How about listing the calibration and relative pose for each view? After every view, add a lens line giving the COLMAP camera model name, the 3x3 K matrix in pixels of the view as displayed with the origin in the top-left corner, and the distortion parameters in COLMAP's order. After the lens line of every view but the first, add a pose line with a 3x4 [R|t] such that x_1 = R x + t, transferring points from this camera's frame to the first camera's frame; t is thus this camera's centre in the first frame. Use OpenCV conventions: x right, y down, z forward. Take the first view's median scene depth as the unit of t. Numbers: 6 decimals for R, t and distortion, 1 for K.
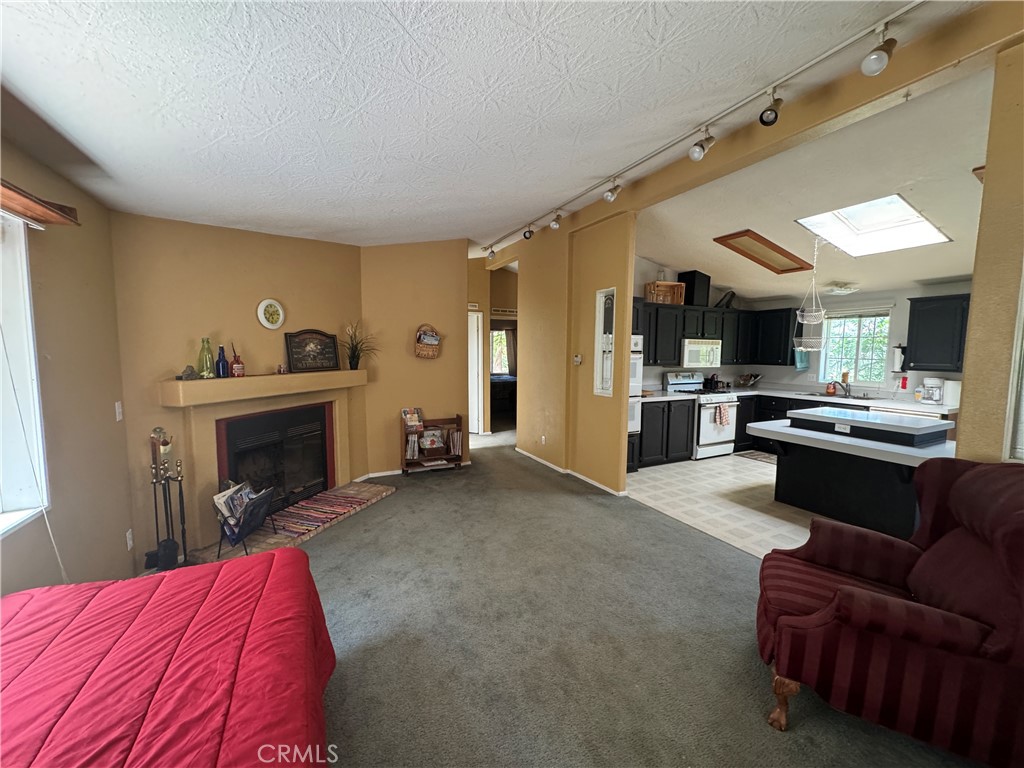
lens RADIAL K [[407.5, 0, 514.6], [0, 407.5, 384.7], [0, 0, 1]] dist [-0.001689, 0.000625]
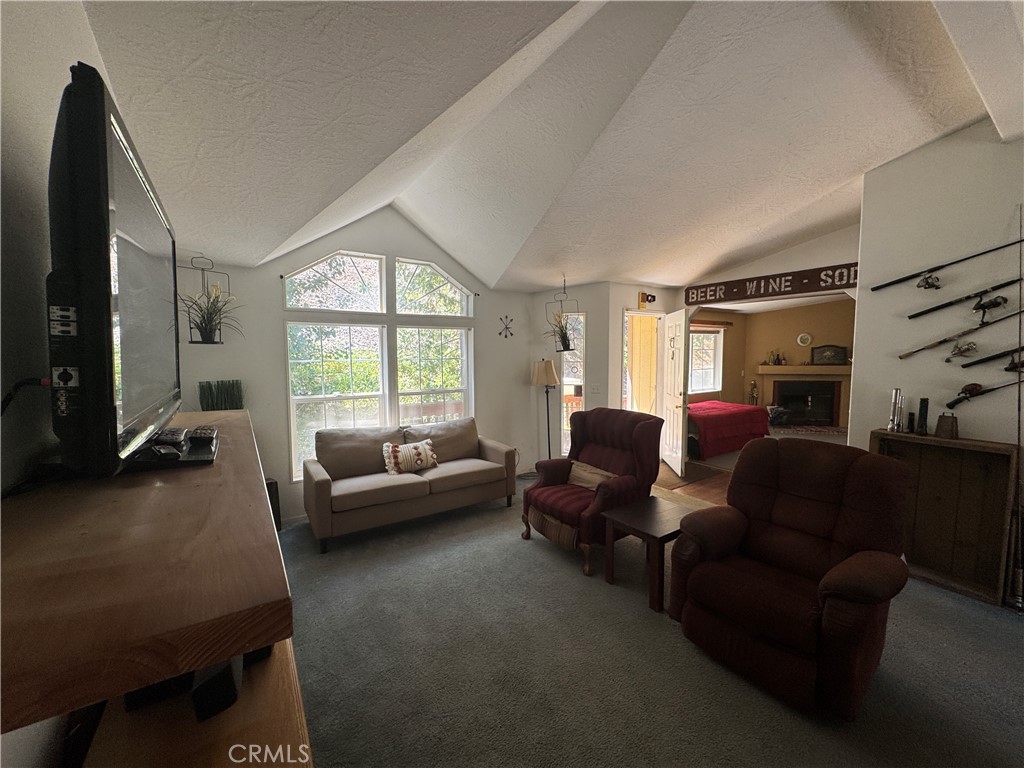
lens RADIAL K [[407.5, 0, 511.5], [0, 407.5, 377.3], [0, 0, 1]] dist [-0.001689, 0.000625]
pose [[0.128633, 0.046801, -0.990587, 1.109978], [-0.079705, 0.996142, 0.036713, 0.065941], [0.988484, 0.074232, 0.131867, -0.700654]]
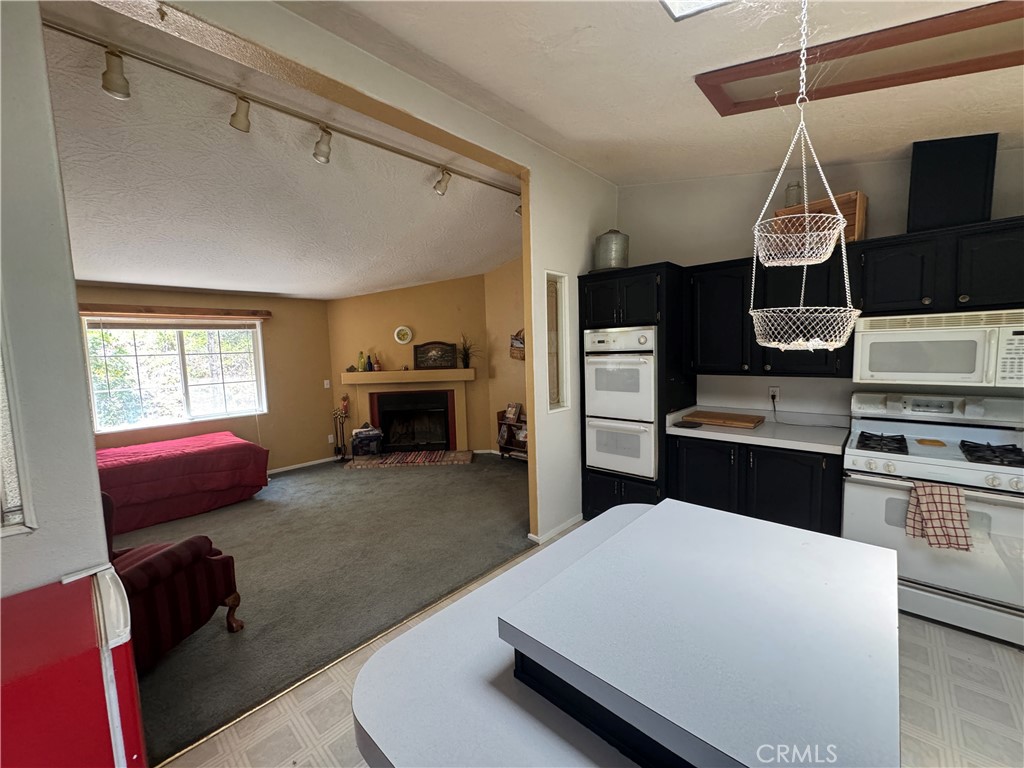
lens RADIAL K [[407.5, 0, 508.6], [0, 407.5, 382.2], [0, 0, 1]] dist [-0.001689, 0.000625]
pose [[0.346151, 0.059288, -0.936303, 0.852478], [-0.046771, 0.997851, 0.045894, -0.054716], [0.937012, 0.027905, 0.348180, 0.601515]]
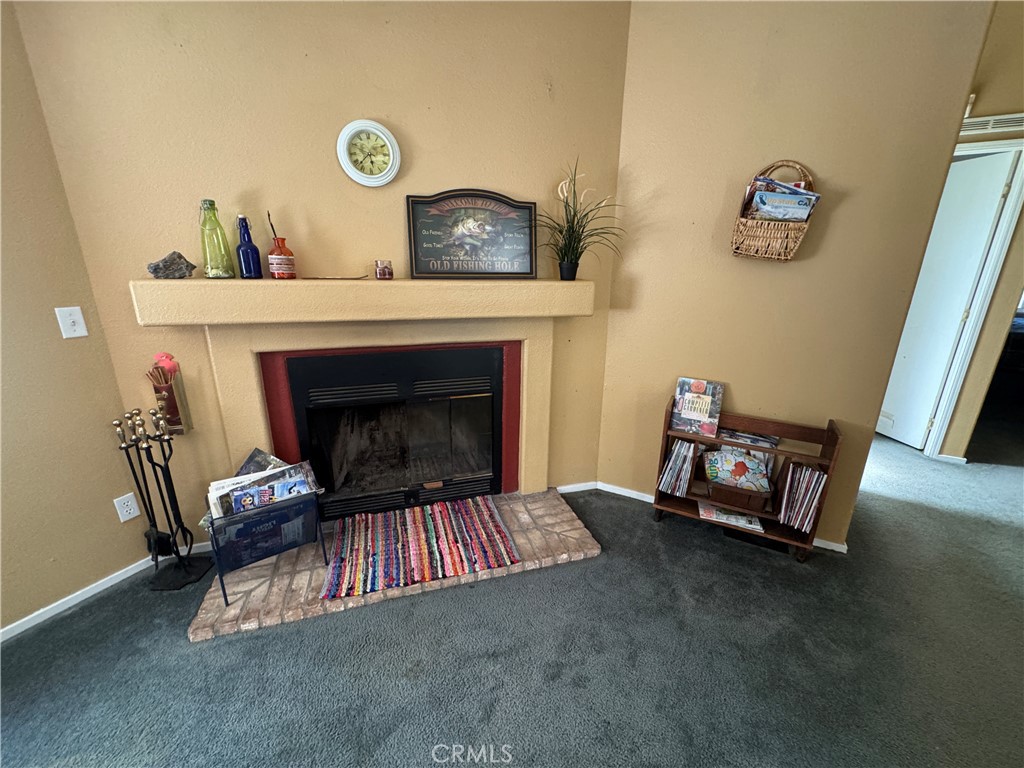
lens RADIAL K [[407.5, 0, 510.6], [0, 407.5, 384.1], [0, 0, 1]] dist [-0.001689, 0.000625]
pose [[0.581924, 0.237674, -0.777737, -0.035043], [-0.082327, 0.968644, 0.234416, -0.023501], [0.809065, -0.072384, 0.583245, 0.605739]]
